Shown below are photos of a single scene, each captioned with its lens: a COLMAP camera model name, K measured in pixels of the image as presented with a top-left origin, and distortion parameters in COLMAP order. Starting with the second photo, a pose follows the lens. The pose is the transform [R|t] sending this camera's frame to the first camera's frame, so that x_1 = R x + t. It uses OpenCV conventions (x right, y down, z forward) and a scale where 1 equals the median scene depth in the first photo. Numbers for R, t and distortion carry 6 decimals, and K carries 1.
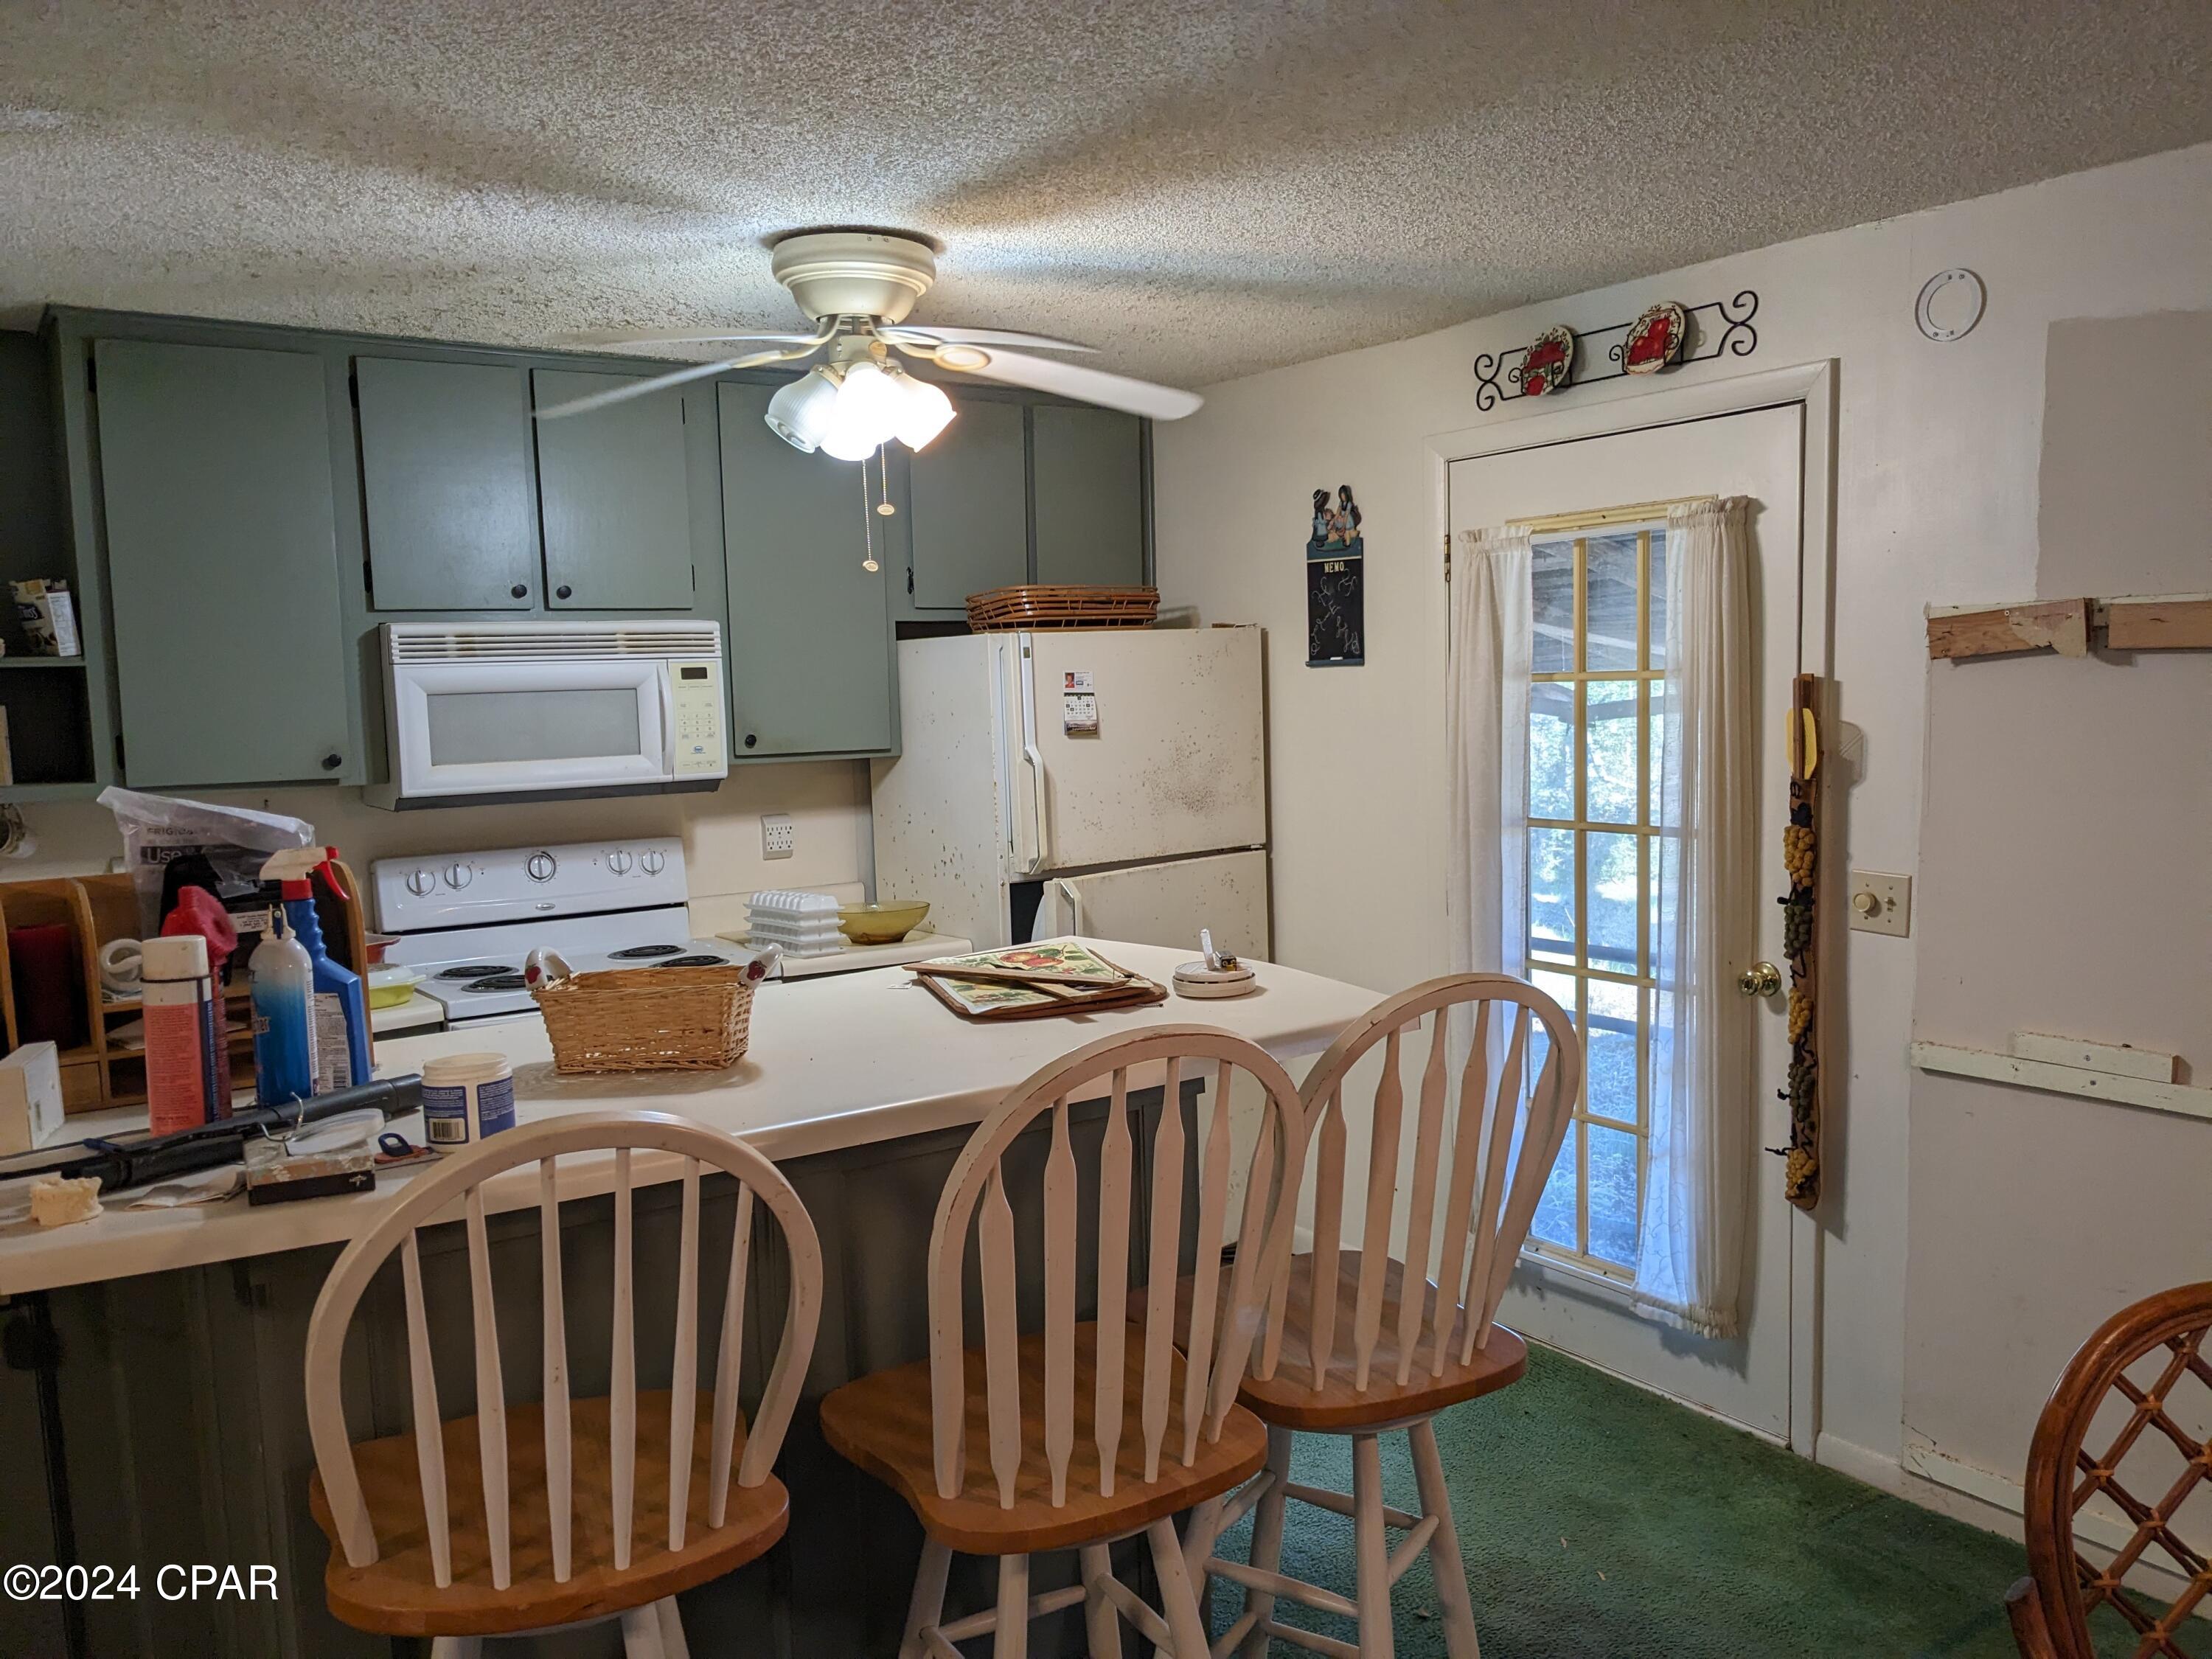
lens RADIAL K [[1754.2, 0, 1105.4], [0, 1754.2, 843.9], [0, 0, 1]] dist [0.056591, -0.088302]
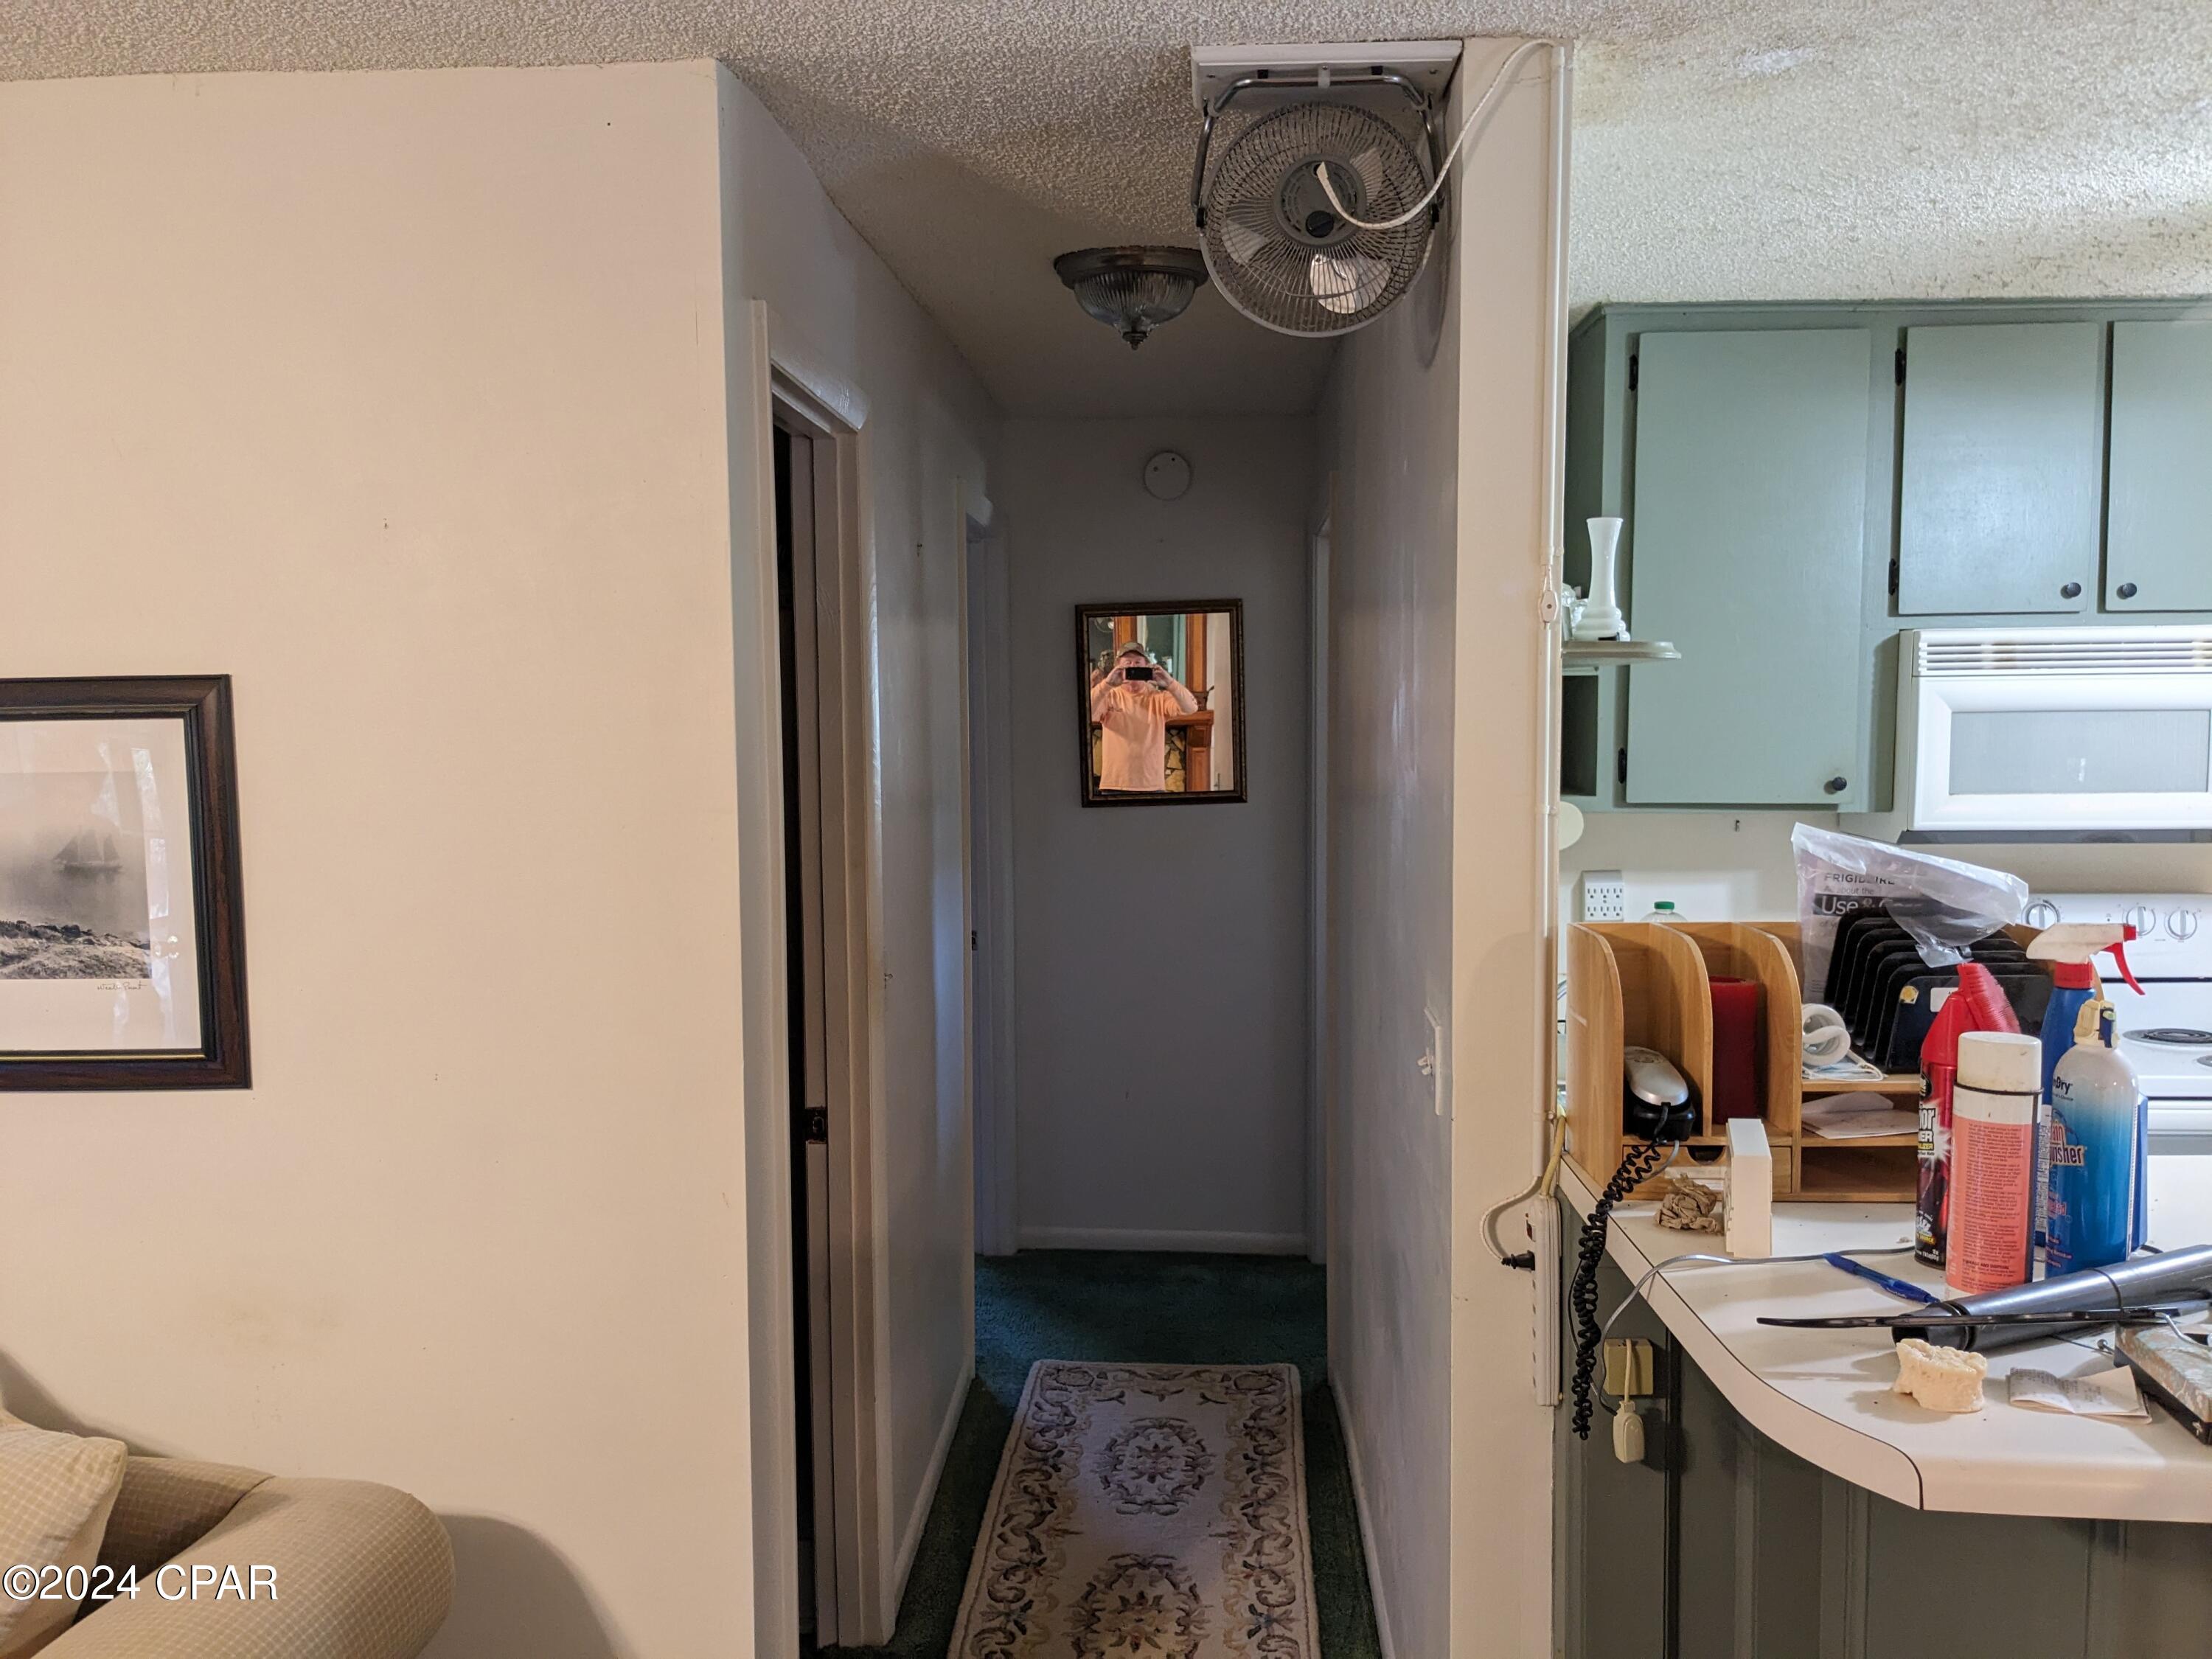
lens RADIAL K [[1754.2, 0, 1101.1], [0, 1754.2, 823.5], [0, 0, 1]] dist [0.056591, -0.088302]
pose [[0.793940, 0.064757, -0.604538, -0.192620], [-0.071929, 0.997333, 0.012368, -0.011512], [0.603727, 0.033664, 0.796480, 0.065522]]
